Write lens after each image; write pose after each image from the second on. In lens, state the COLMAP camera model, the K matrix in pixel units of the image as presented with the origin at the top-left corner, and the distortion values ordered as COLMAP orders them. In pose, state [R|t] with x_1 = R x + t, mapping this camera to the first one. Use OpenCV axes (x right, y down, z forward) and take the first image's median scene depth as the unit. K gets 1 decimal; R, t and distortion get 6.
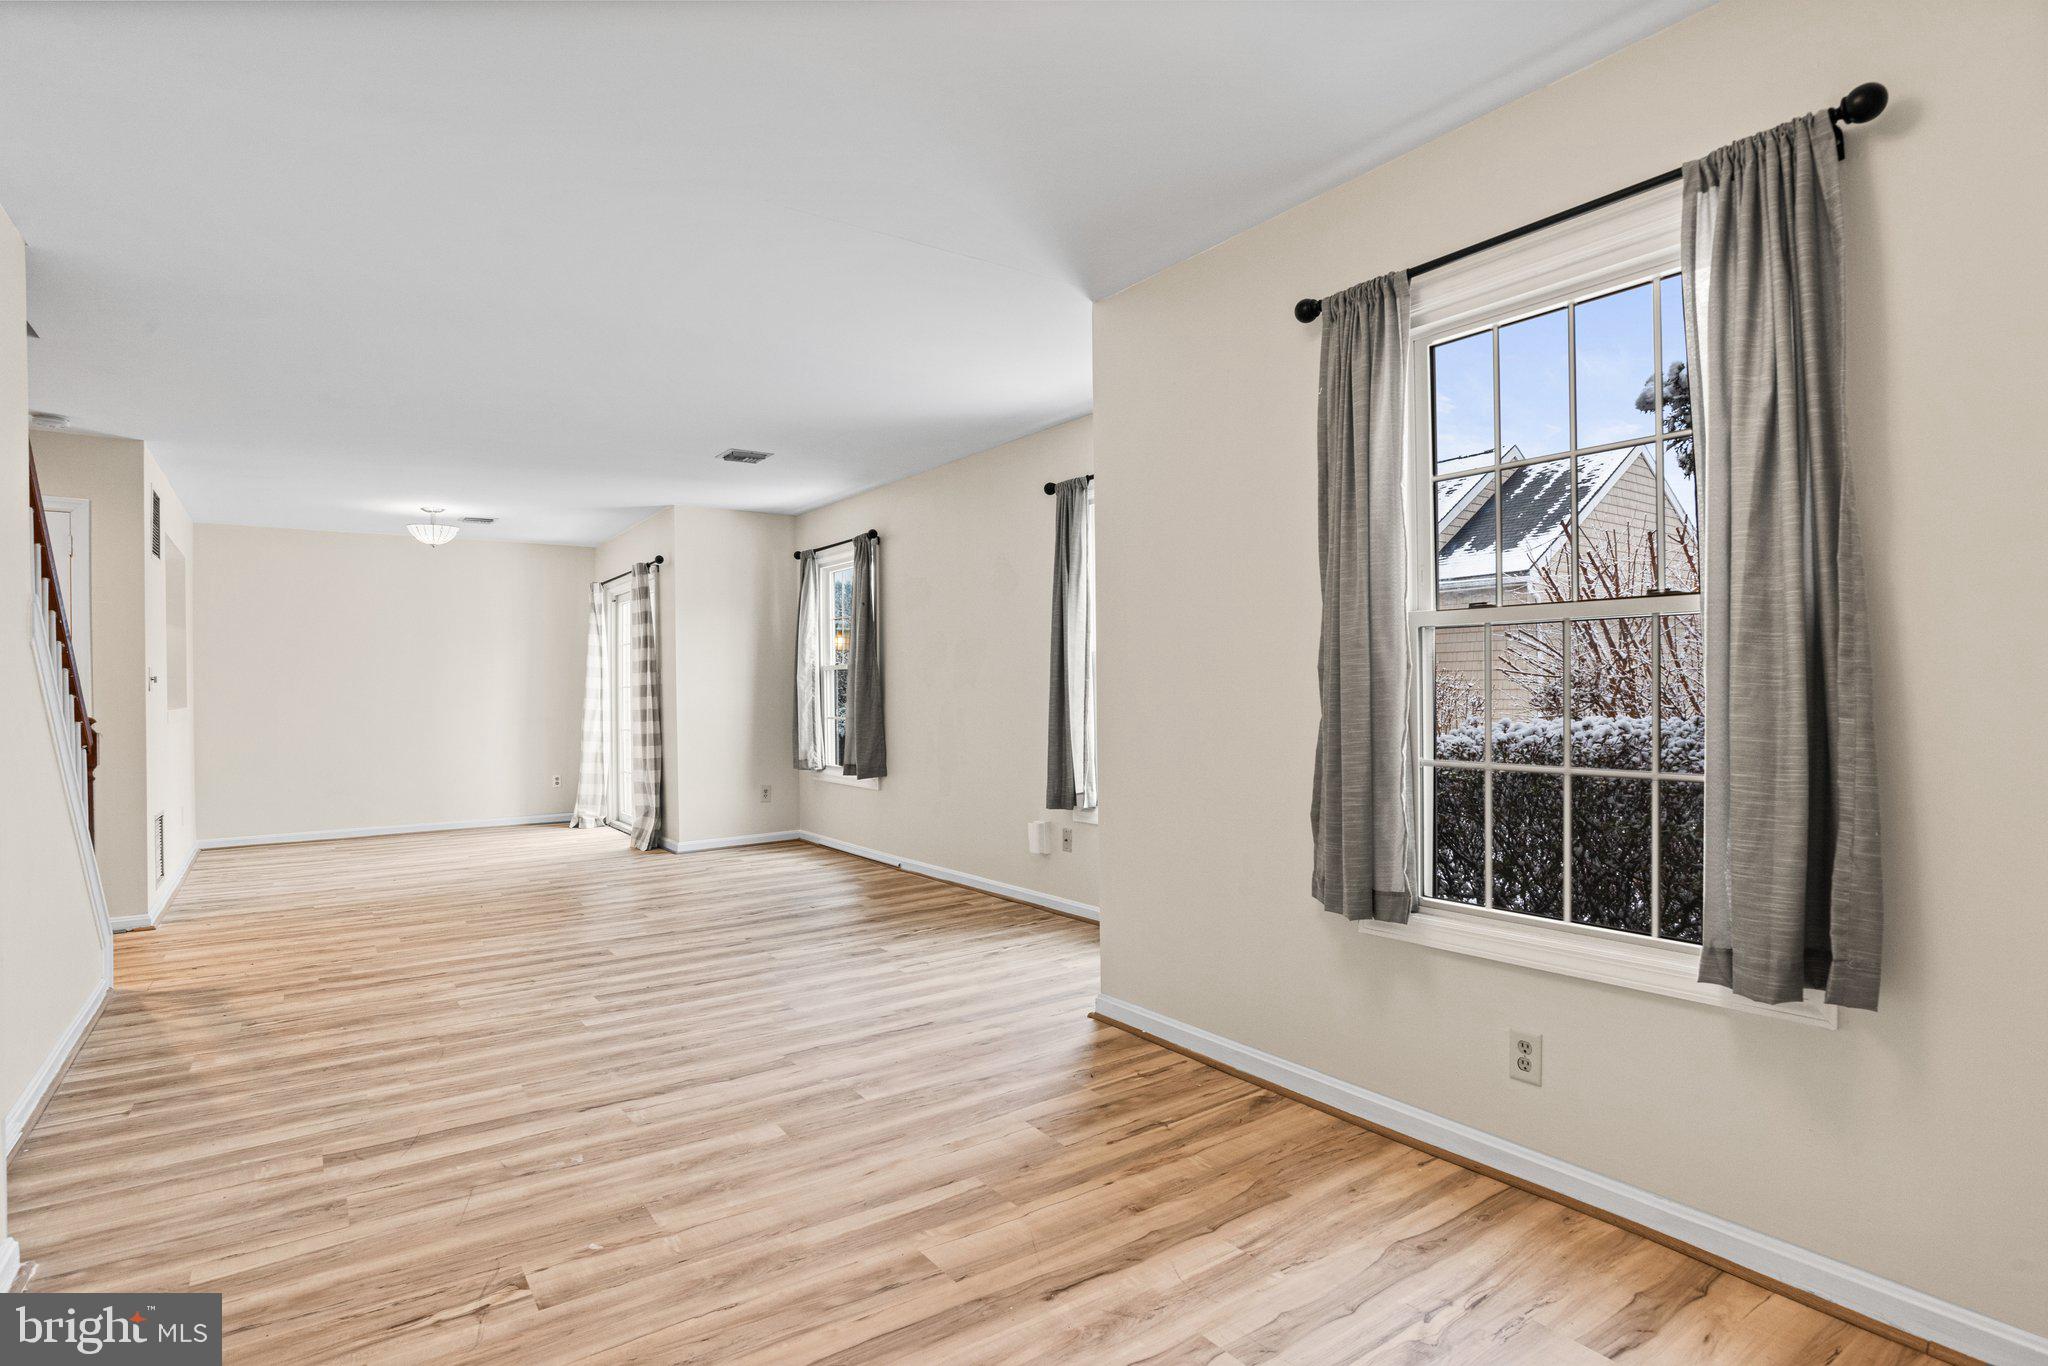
lens RADIAL K [[1051.4, 0, 1019.1], [0, 1051.4, 681.4], [0, 0, 1]] dist [-0.051336, 0.021473]
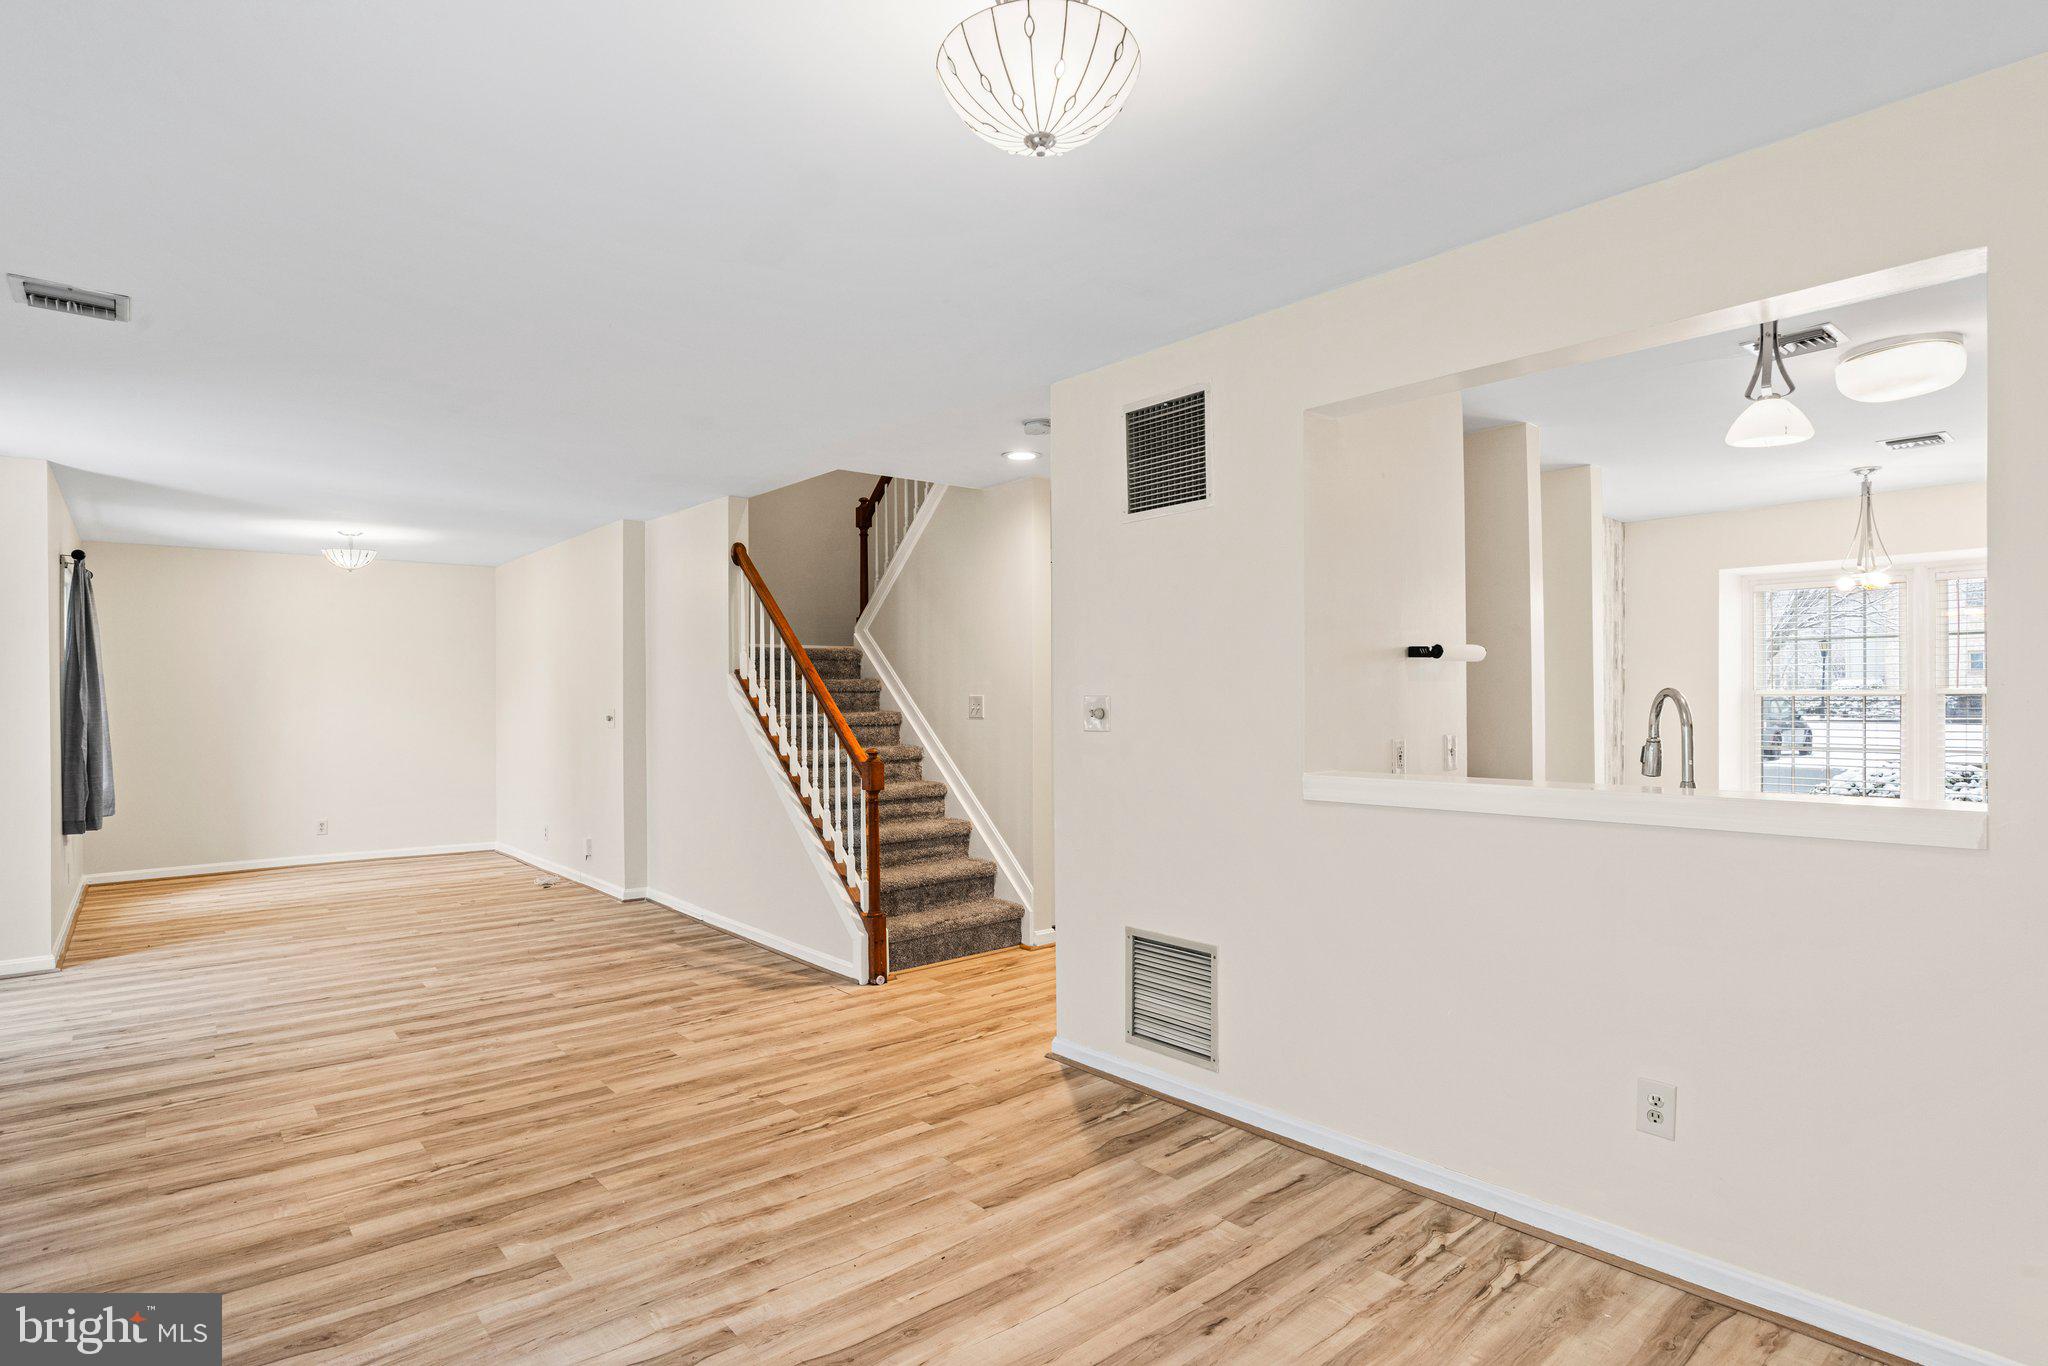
lens RADIAL K [[1051.4, 0, 1025.9], [0, 1051.4, 696.7], [0, 0, 1]] dist [-0.051336, 0.021473]
pose [[-0.994650, 0.014375, -0.102298, -1.159359], [0.015420, 0.999837, -0.009434, -0.013201], [0.102146, -0.010961, -0.994709, 2.669688]]
